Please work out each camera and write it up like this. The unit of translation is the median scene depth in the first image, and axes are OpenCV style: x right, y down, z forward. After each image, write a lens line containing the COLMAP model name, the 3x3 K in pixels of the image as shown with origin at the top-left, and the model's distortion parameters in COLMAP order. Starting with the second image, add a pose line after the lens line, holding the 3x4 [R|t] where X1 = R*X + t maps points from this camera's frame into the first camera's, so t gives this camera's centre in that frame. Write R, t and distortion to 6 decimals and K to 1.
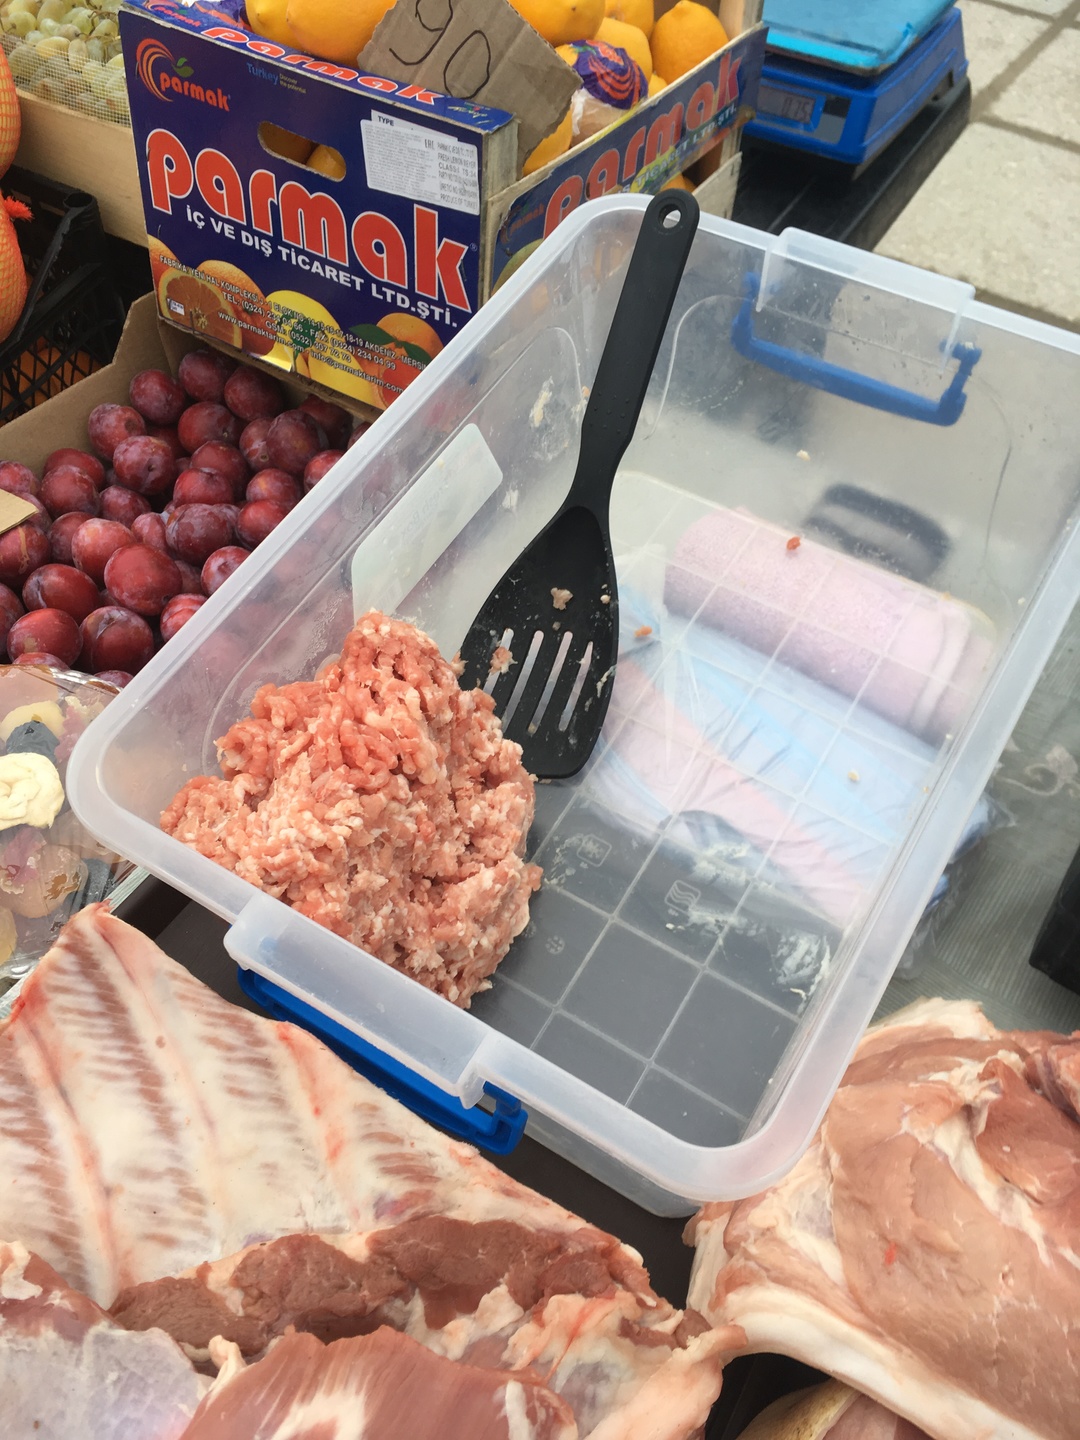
lens RADIAL K [[1194.8, 0, 540.0], [0, 1194.8, 720.0], [0, 0, 1]] dist [0.063198, -0.118152]
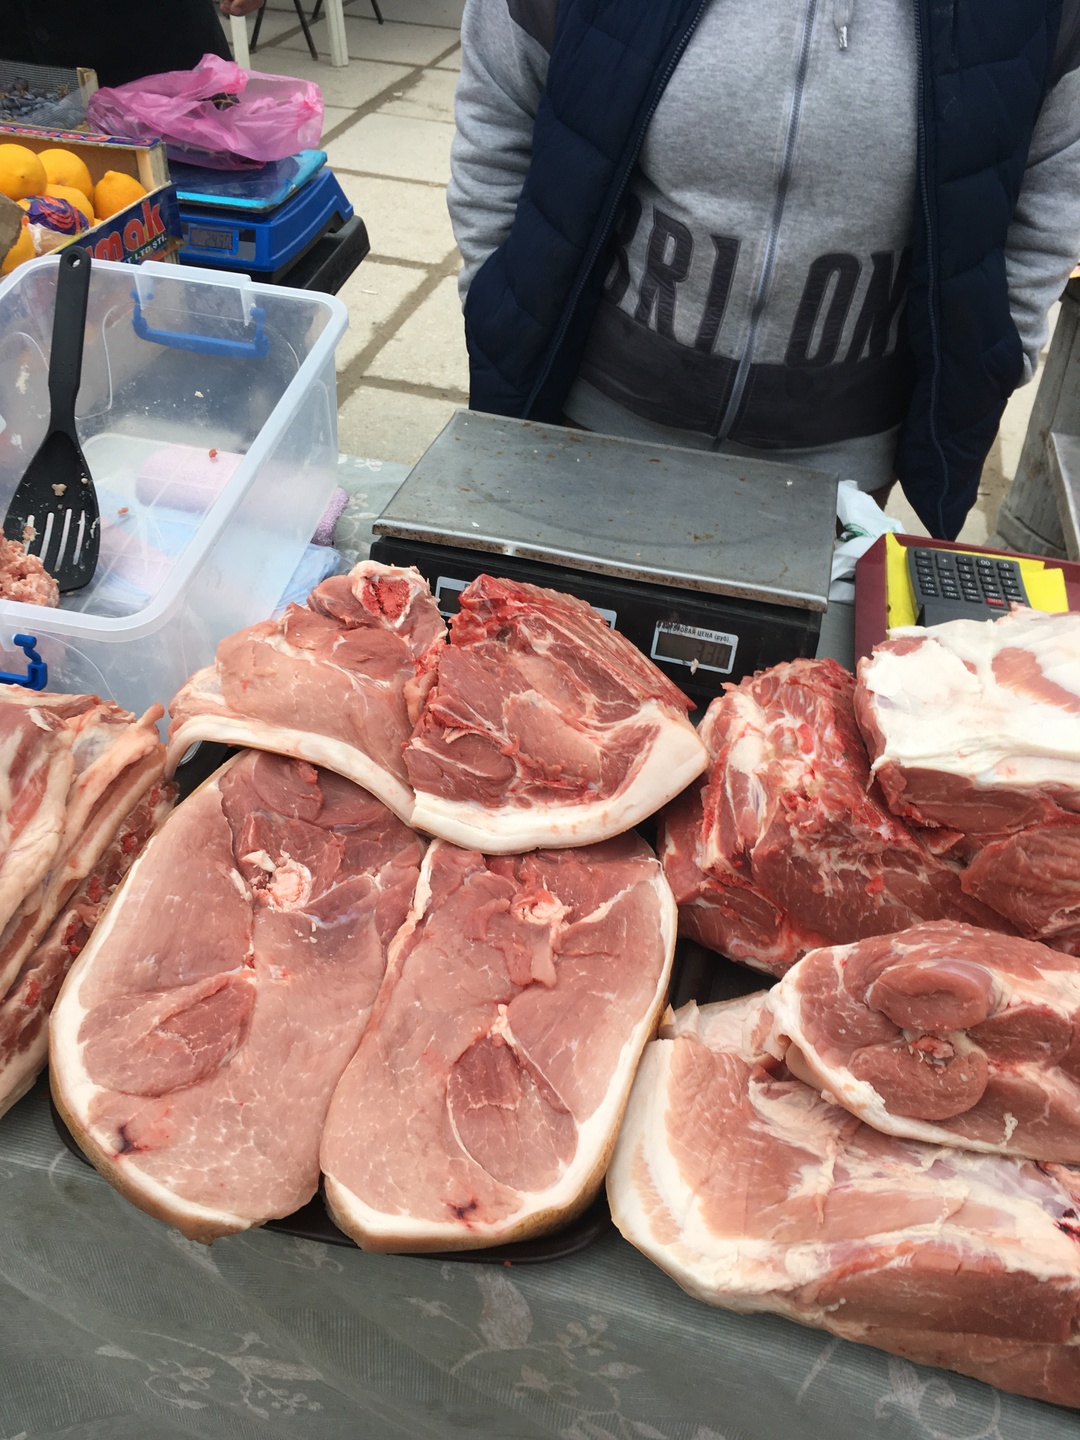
lens RADIAL K [[1194.8, 0, 540.0], [0, 1194.8, 720.0], [0, 0, 1]] dist [0.063198, -0.118152]
pose [[0.942489, -0.204694, 0.264226, 0.136436], [0.240892, 0.964017, -0.112439, 0.541690], [-0.231702, 0.169623, 0.957884, -0.669712]]
